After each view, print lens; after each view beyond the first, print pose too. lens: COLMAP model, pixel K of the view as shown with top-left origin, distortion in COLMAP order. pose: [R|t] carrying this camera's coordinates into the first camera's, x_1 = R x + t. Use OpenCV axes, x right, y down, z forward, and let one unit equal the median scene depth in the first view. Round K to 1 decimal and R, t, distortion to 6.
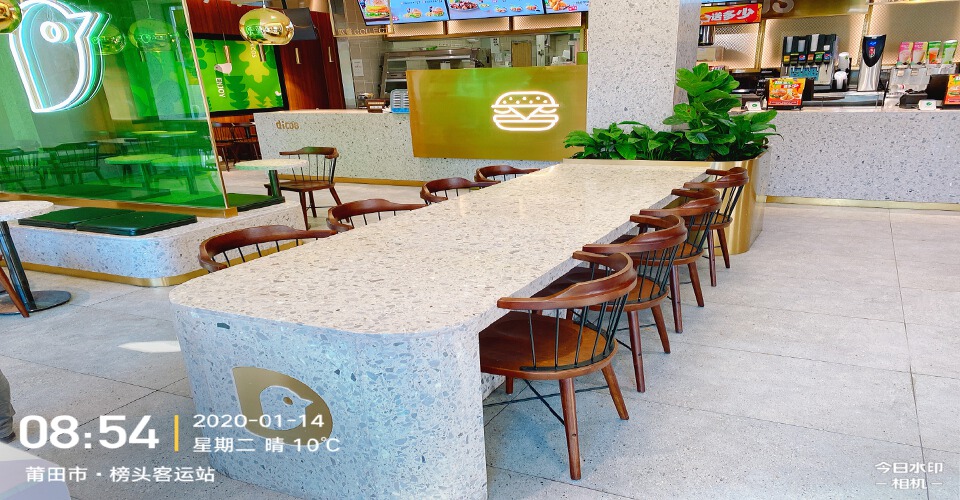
lens RADIAL K [[529.6, 0, 501.7], [0, 529.6, 249.8], [0, 0, 1]] dist [0.033681, -0.026504]
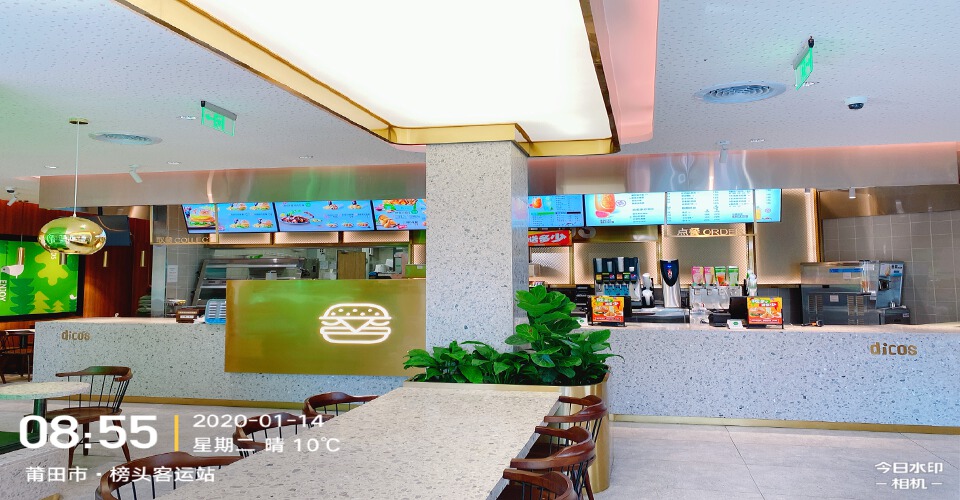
lens RADIAL K [[655.4, 0, 480.0], [0, 655.4, 250.0], [0, 0, 1]] dist [0.058418, -0.056436]
pose [[0.984570, 0.038969, 0.170597, 0.060196], [0.034213, 0.913207, -0.406057, 0.106965], [-0.171614, 0.405628, 0.897783, -0.149396]]
